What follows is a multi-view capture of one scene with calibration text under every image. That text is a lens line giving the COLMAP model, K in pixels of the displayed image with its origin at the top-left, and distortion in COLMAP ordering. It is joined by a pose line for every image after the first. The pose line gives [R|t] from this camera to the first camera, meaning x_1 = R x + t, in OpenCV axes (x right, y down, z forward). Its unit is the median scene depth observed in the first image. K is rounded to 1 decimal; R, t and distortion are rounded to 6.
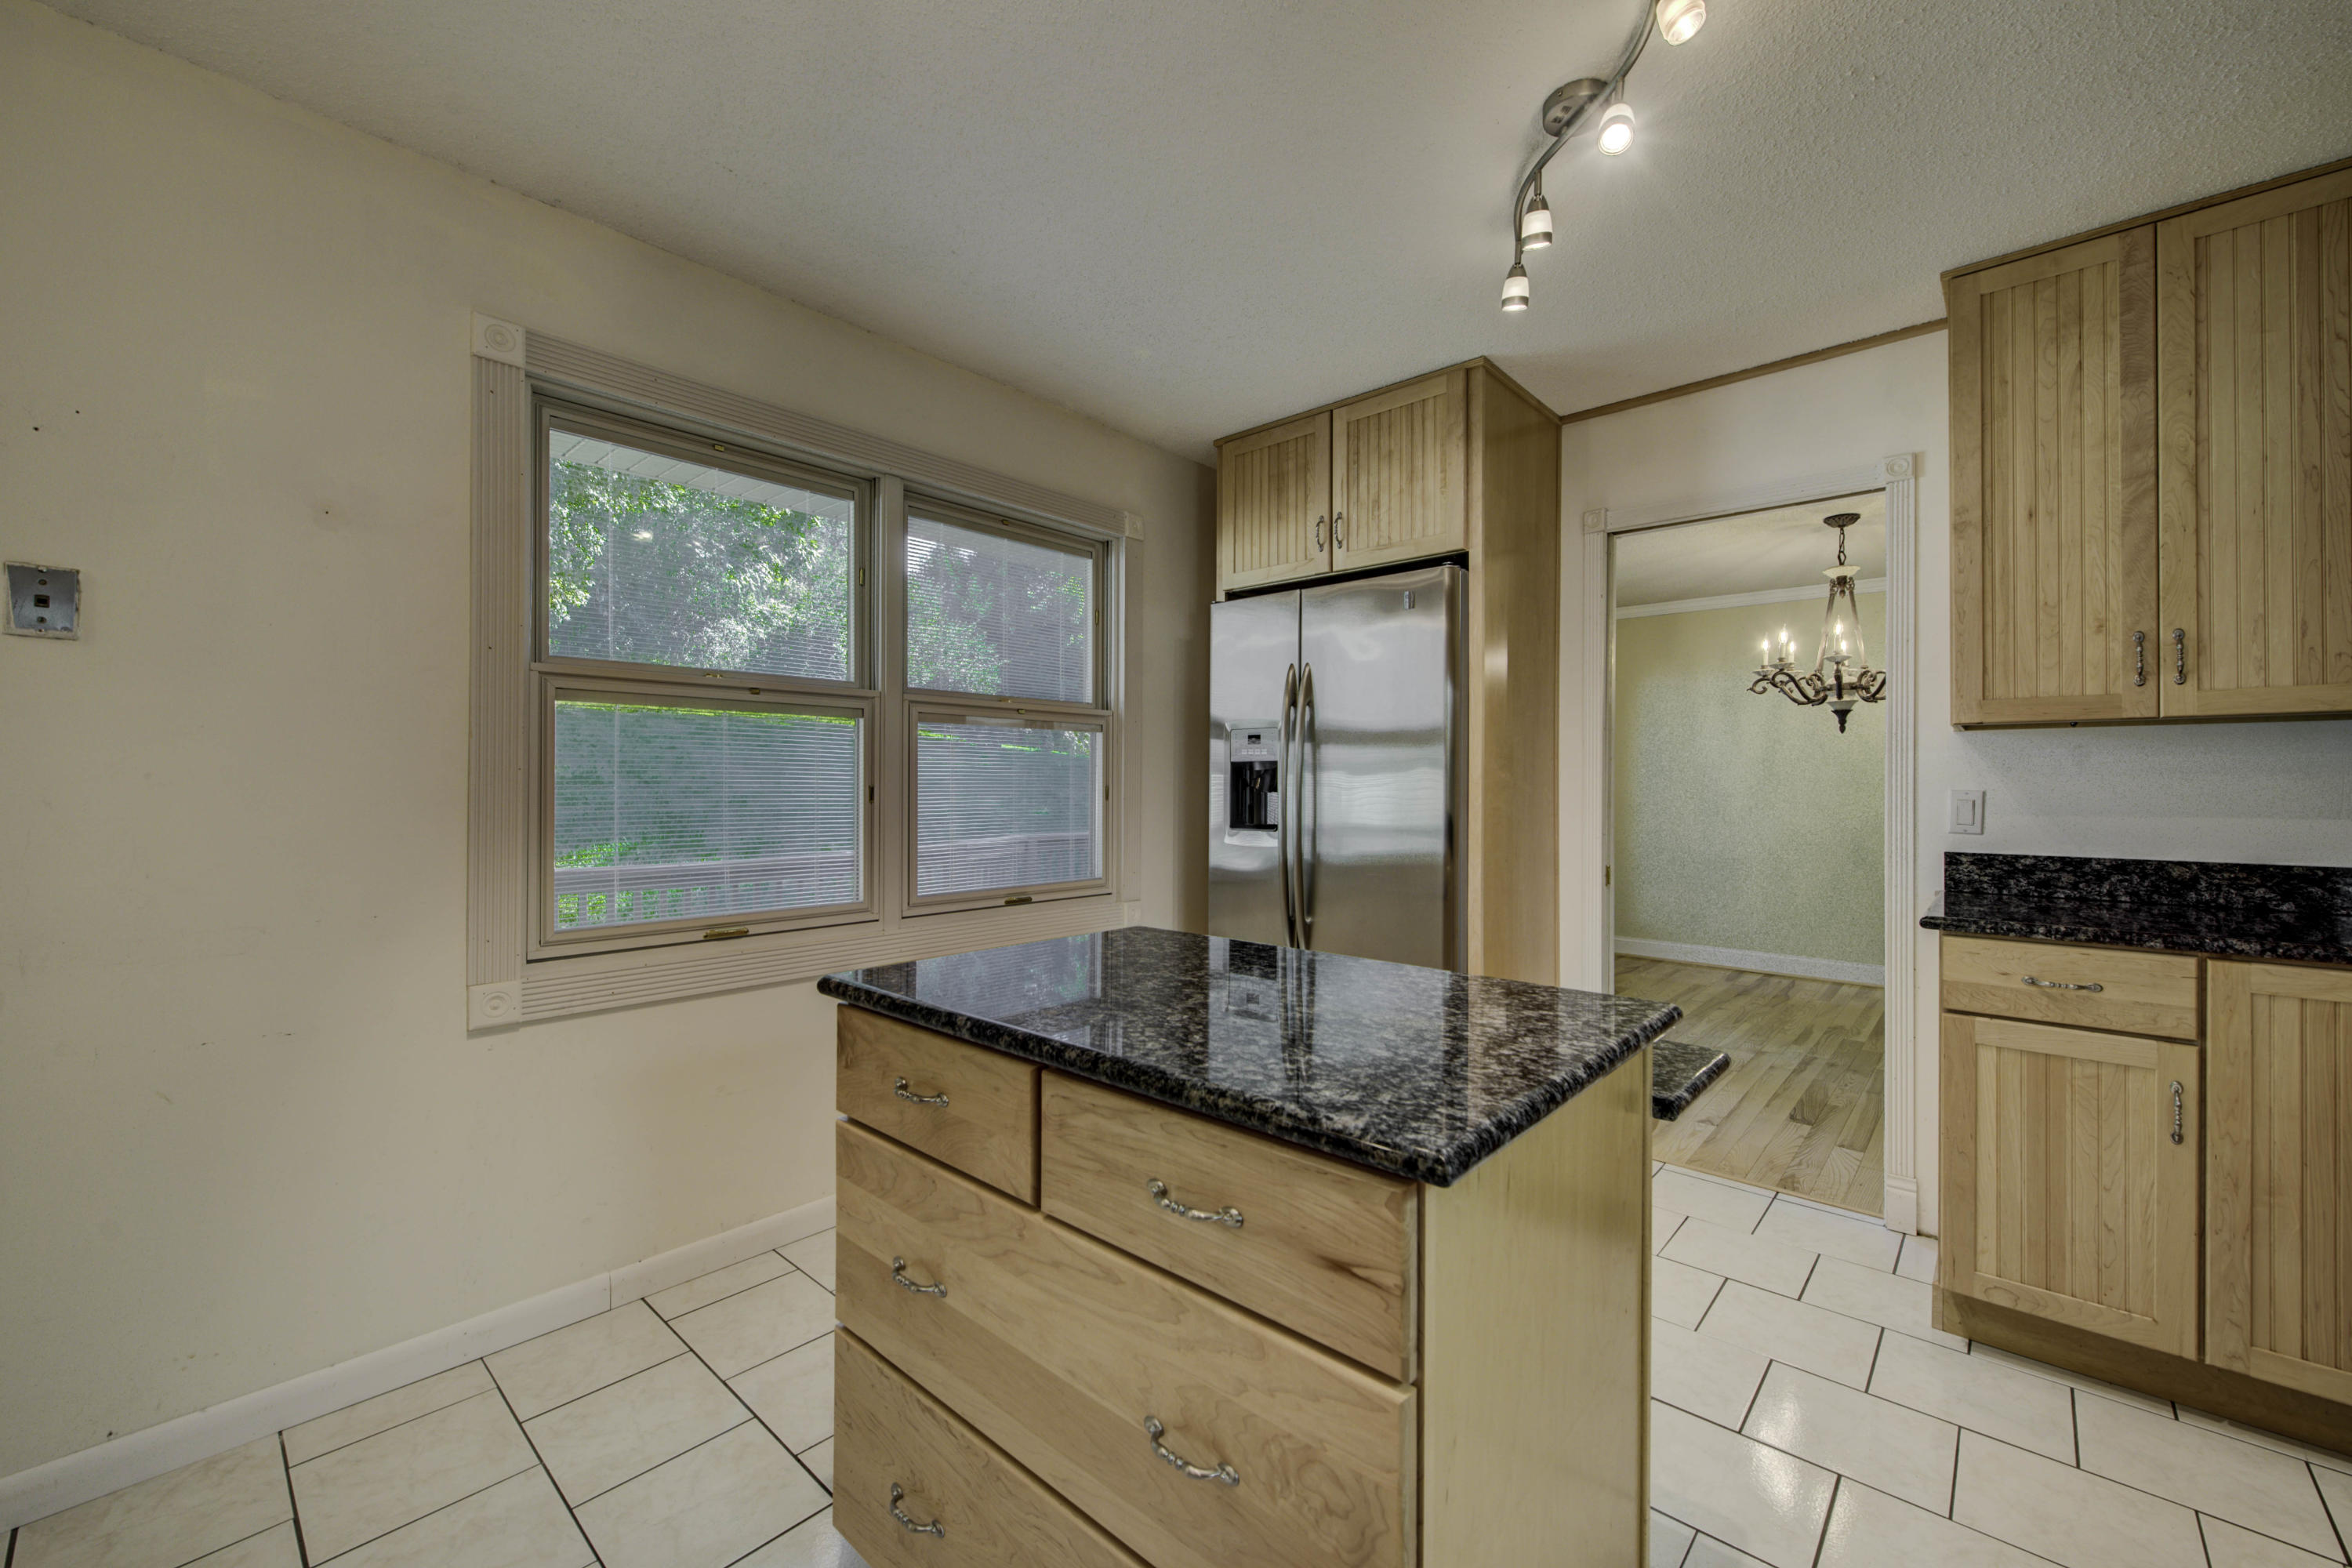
lens RADIAL K [[928.4, 0, 1198.8], [0, 928.4, 785.2], [0, 0, 1]] dist [0.002755, -0.000953]
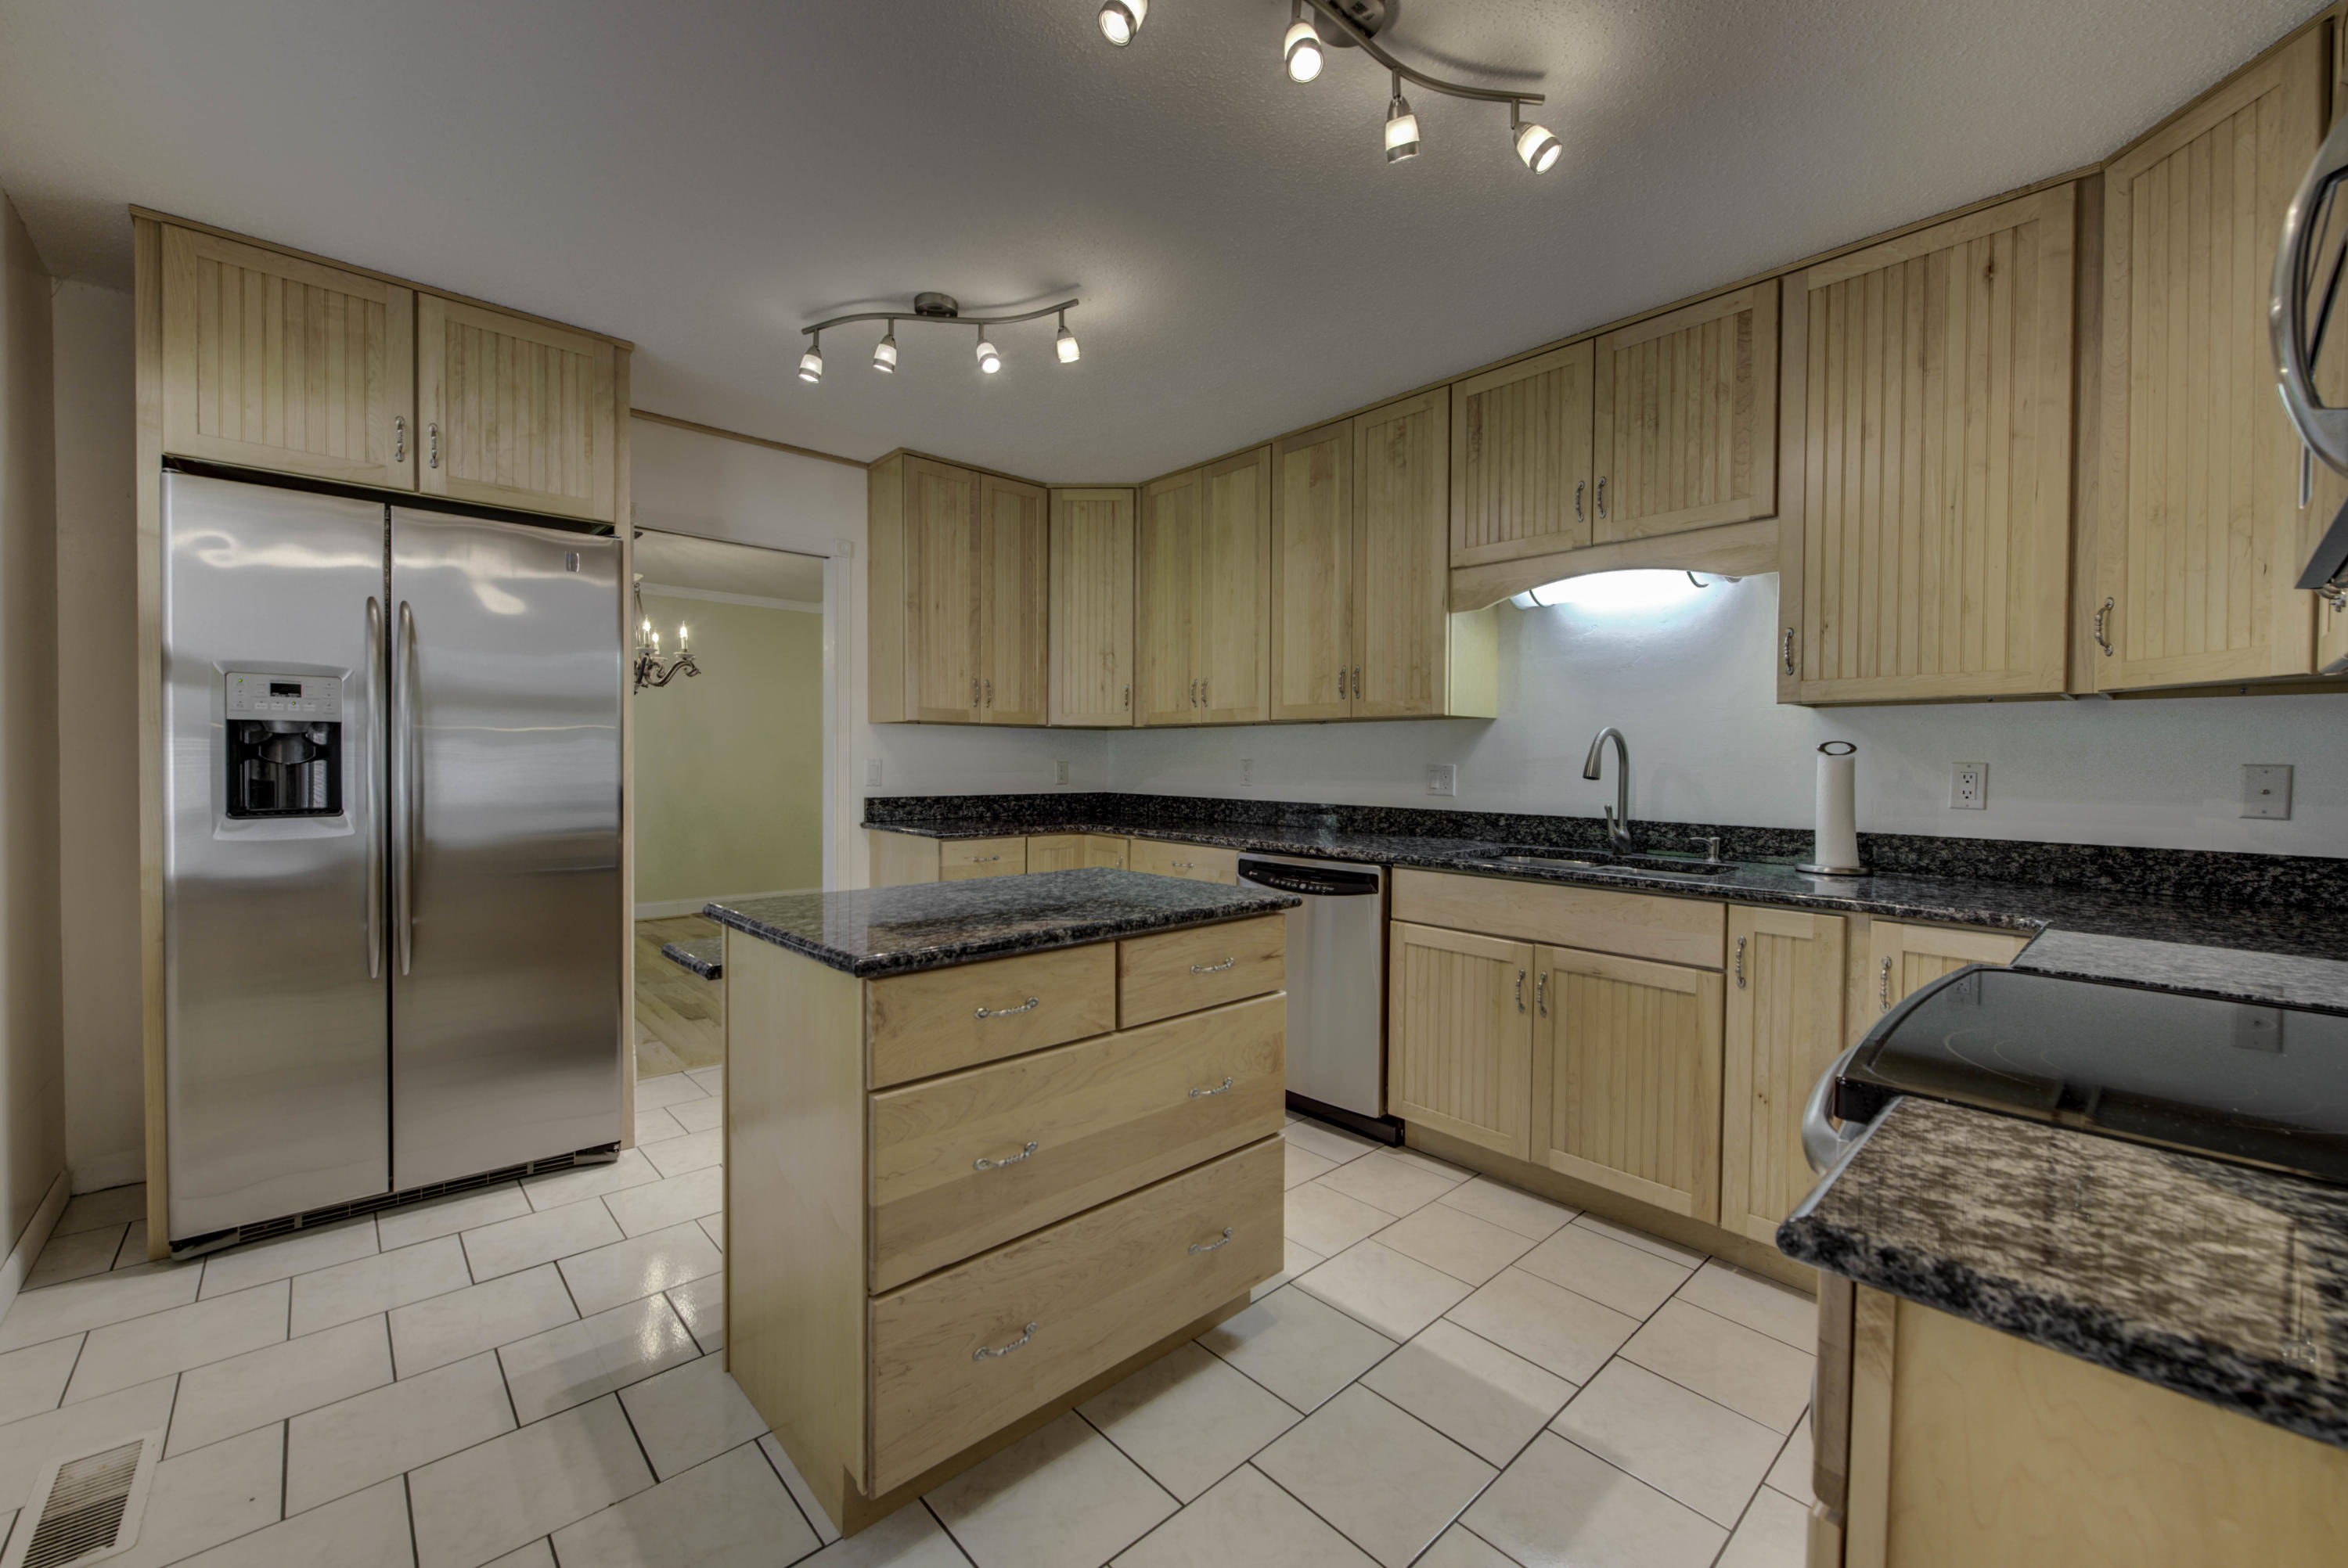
lens RADIAL K [[926.7, 0, 1174.4], [0, 926.7, 774.9], [0, 0, 1]] dist [0.002755, -0.000953]
pose [[0.096144, -0.021319, 0.995139, -0.722454], [-0.008507, 0.999716, 0.022239, -0.007365], [-0.995331, -0.010604, 0.095935, 0.313446]]
